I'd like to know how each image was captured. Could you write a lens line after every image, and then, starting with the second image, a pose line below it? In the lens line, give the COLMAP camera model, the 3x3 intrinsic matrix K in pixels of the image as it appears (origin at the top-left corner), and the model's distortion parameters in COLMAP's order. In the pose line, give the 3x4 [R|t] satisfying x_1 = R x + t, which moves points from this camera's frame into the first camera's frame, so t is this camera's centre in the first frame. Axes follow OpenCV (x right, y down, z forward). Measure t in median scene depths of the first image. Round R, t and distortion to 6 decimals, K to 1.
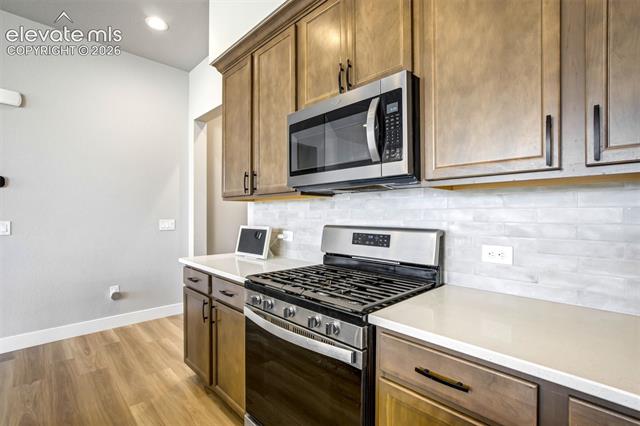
lens RADIAL K [[299.9, 0, 321.0], [0, 299.9, 214.4], [0, 0, 1]] dist [-0.035003, 0.016861]
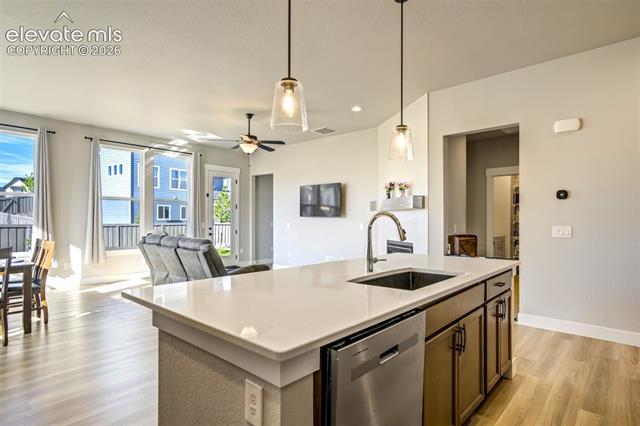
lens RADIAL K [[341.8, 0, 329.5], [0, 341.8, 220.6], [0, 0, 1]] dist [0.003363, 0.002791]
pose [[0.074295, 0.003966, -0.997228, 0.386737], [-0.000044, 0.999992, 0.003974, -0.009454], [0.997236, -0.000251, 0.074295, -0.137712]]
